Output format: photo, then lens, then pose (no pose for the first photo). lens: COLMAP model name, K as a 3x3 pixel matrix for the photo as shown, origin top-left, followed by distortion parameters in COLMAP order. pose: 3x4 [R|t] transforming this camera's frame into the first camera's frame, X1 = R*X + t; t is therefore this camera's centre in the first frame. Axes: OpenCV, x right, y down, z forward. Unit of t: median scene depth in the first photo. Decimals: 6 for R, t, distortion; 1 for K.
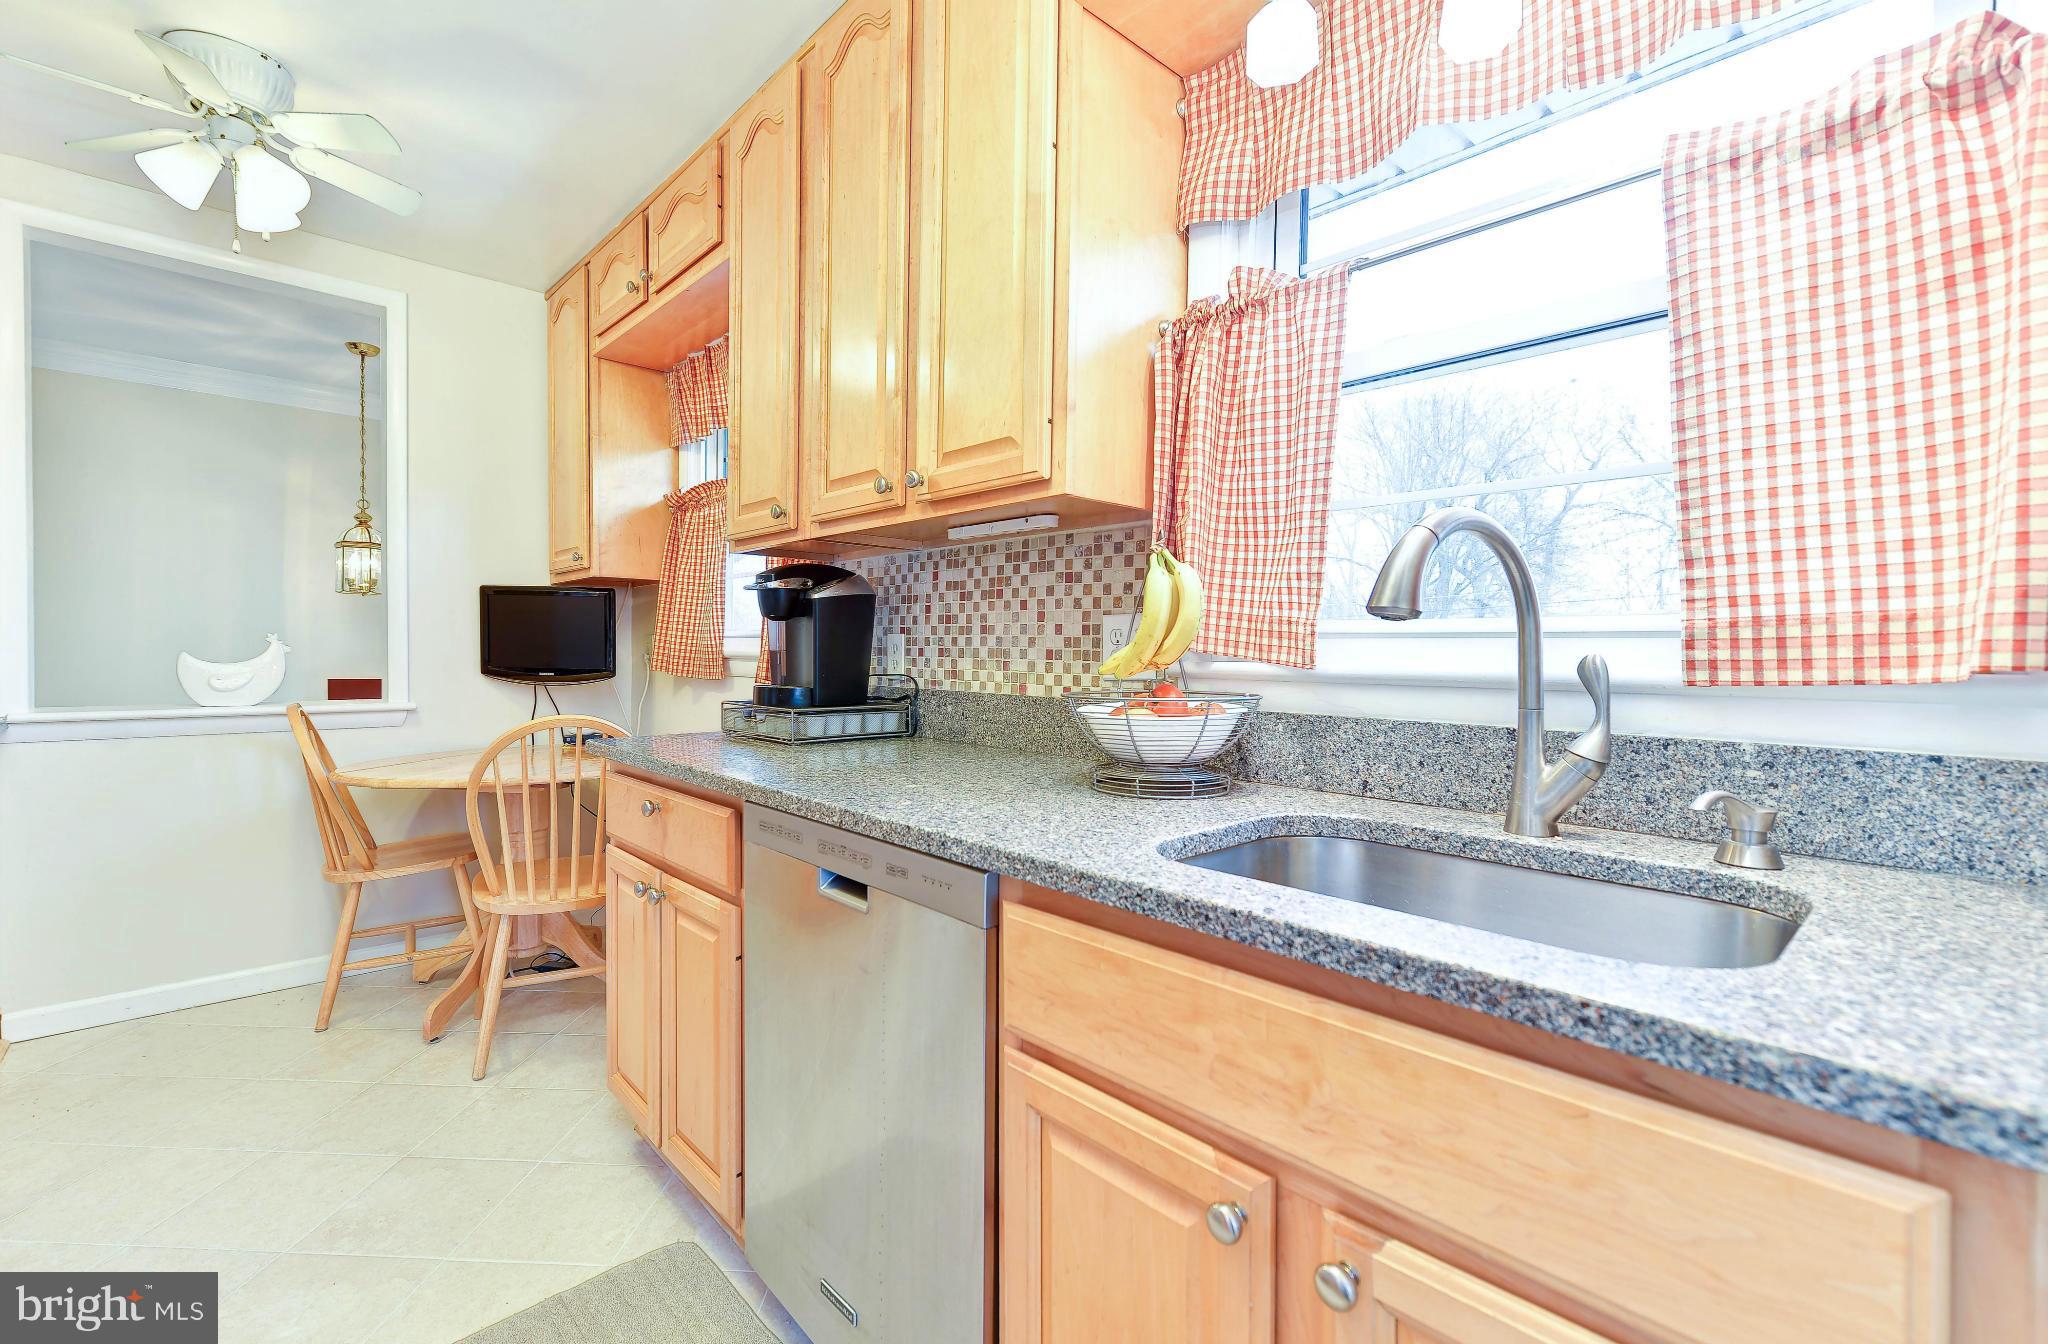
lens RADIAL K [[899.2, 0, 1024.0], [0, 899.2, 672.0], [0, 0, 1]] dist [-0.000139, -0.000018]
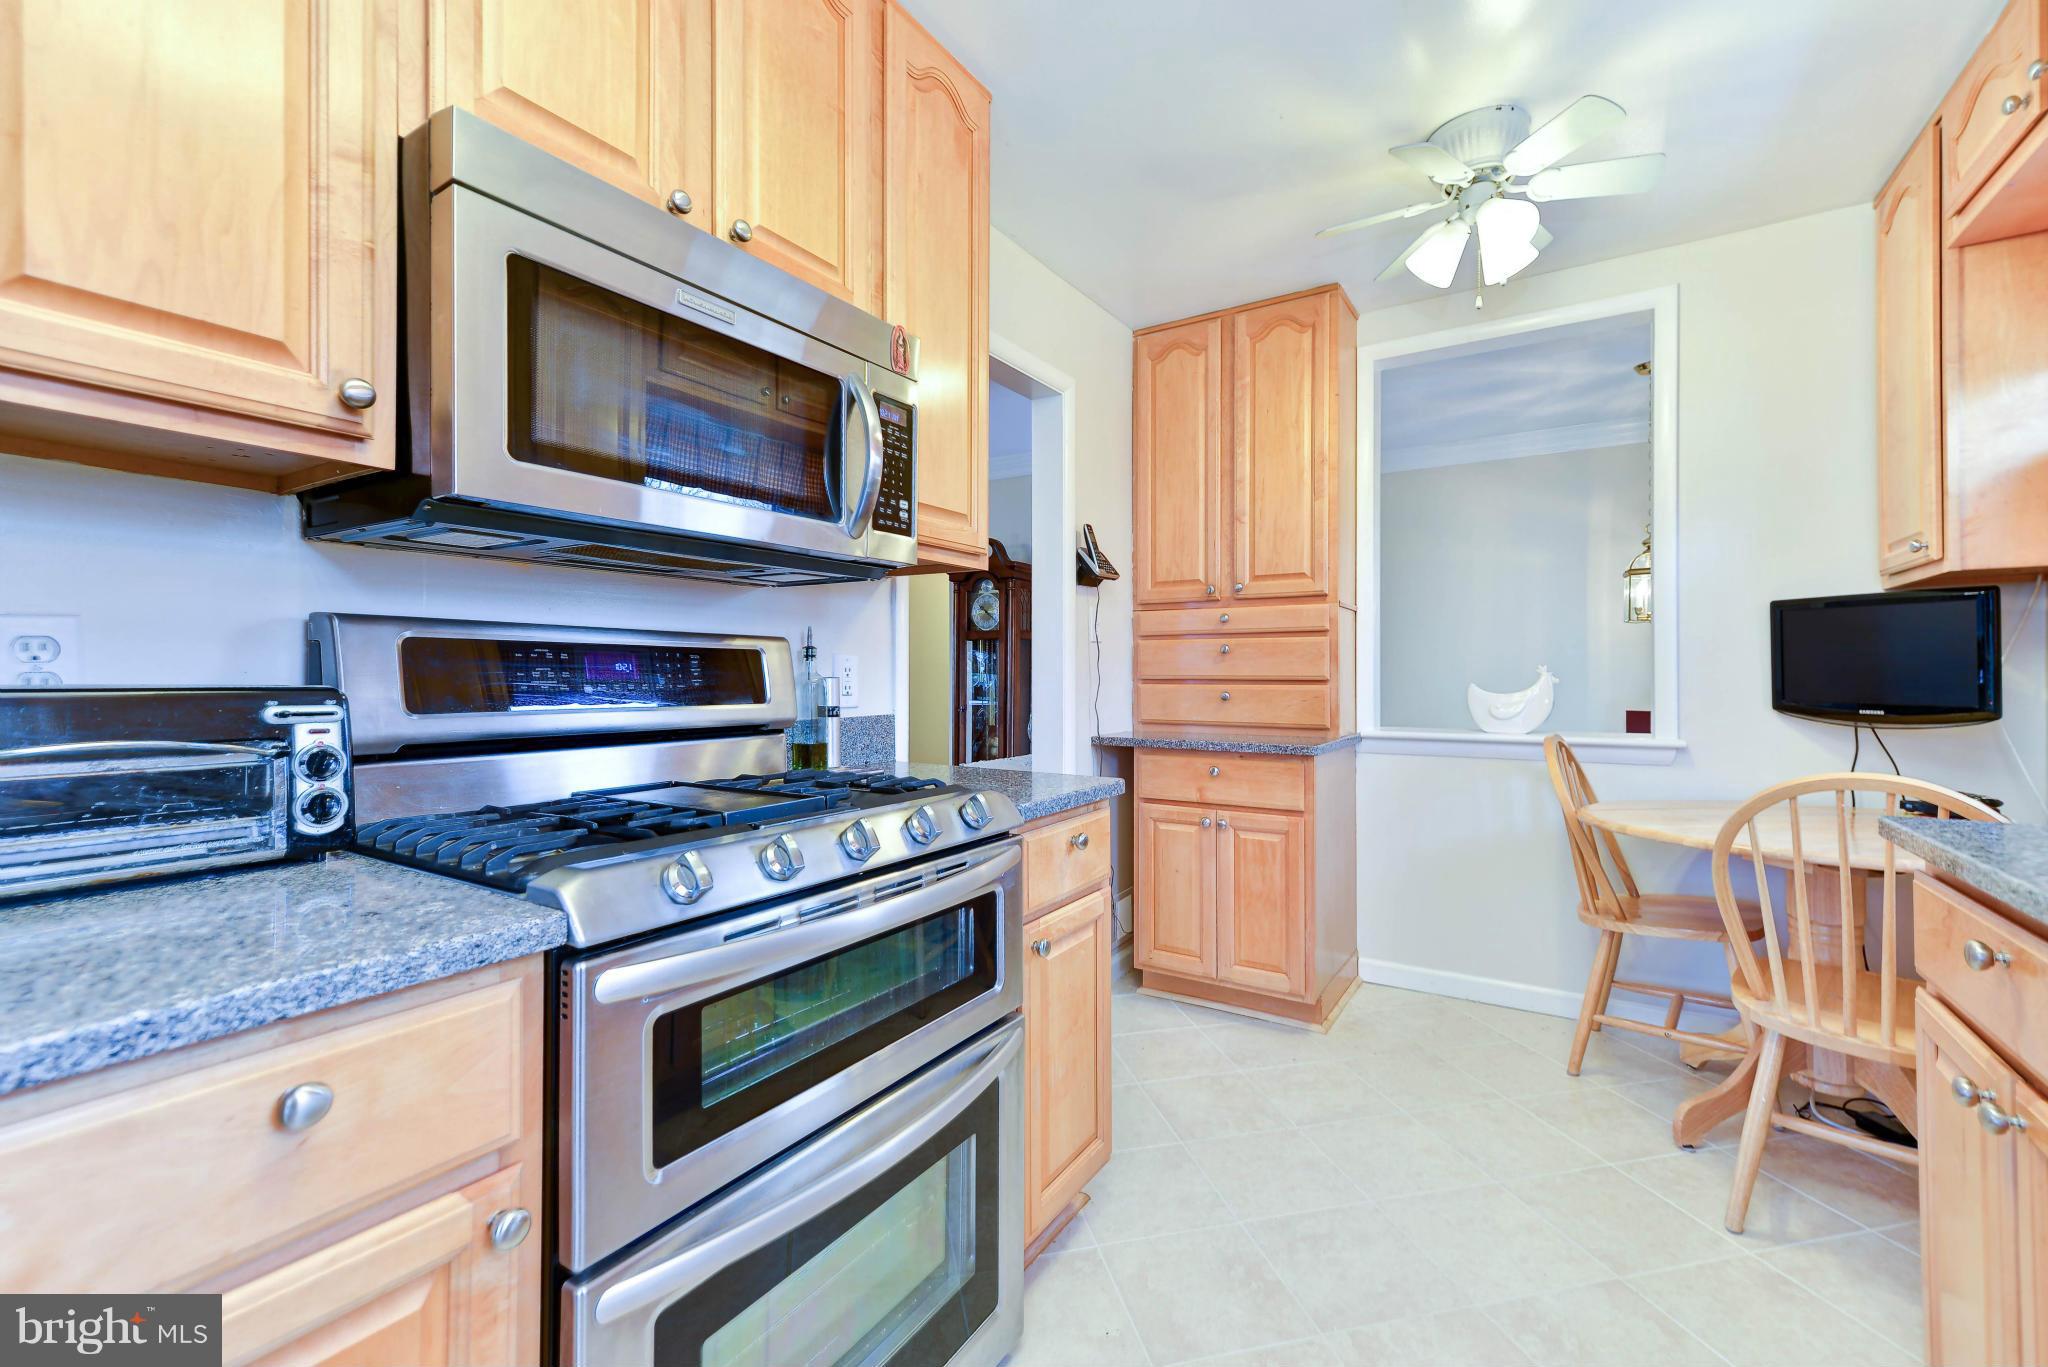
lens RADIAL K [[854.3, 0, 1015.7], [0, 854.3, 671.6], [0, 0, 1]] dist [0.001132, 0.000176]
pose [[0.238386, -0.016207, -0.971035, -0.025726], [-0.019402, 0.999582, -0.021447, -0.002890], [0.970977, 0.023953, 0.237972, 0.198371]]
